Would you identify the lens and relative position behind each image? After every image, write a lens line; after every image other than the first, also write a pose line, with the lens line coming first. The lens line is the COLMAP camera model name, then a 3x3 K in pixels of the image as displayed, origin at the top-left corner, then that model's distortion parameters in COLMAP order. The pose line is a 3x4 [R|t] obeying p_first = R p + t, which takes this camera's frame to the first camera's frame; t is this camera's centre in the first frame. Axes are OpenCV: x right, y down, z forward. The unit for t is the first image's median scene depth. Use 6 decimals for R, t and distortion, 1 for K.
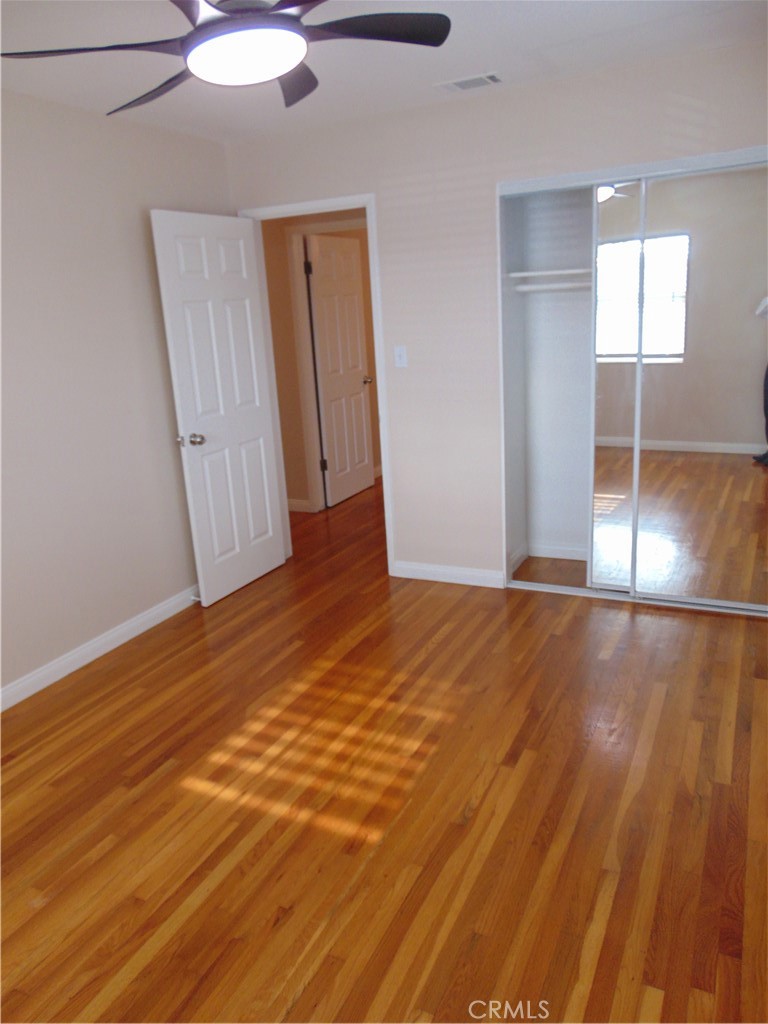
lens RADIAL K [[760.2, 0, 384.0], [0, 760.2, 512.0], [0, 0, 1]] dist [-0.038371, 0.076564]
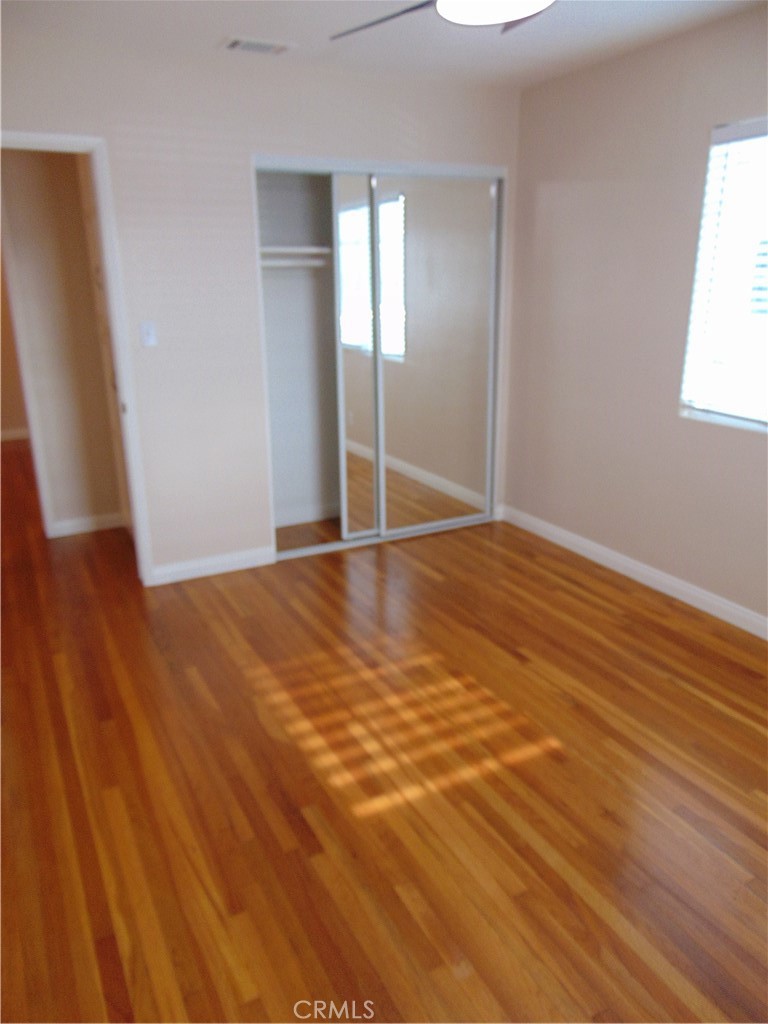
lens RADIAL K [[760.2, 0, 384.0], [0, 760.2, 512.0], [0, 0, 1]] dist [-0.038371, 0.076564]
pose [[0.585502, -0.185731, 0.789108, -0.834938], [0.189403, 0.977802, 0.089610, -0.042646], [-0.788235, 0.096993, 0.607682, 0.418678]]
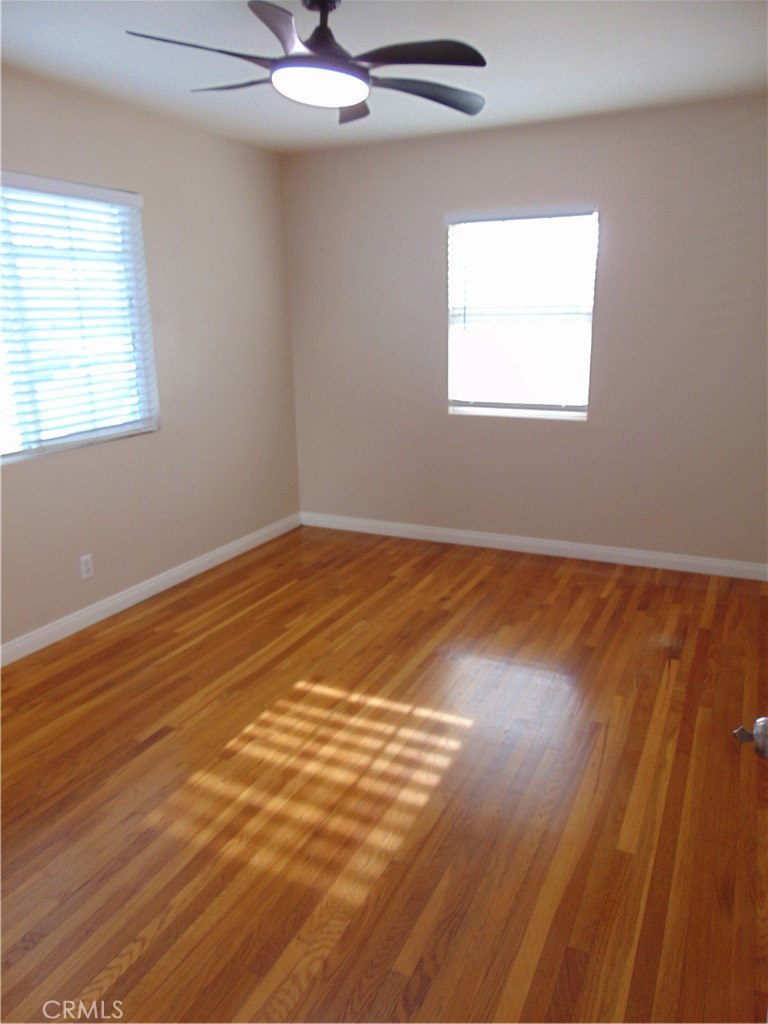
lens RADIAL K [[760.2, 0, 384.0], [0, 760.2, 512.0], [0, 0, 1]] dist [-0.038371, 0.076564]
pose [[-0.996356, 0.084134, 0.014021, -0.176708], [0.079505, 0.856568, 0.509874, -0.440602], [0.030888, 0.509130, -0.860135, 1.726101]]
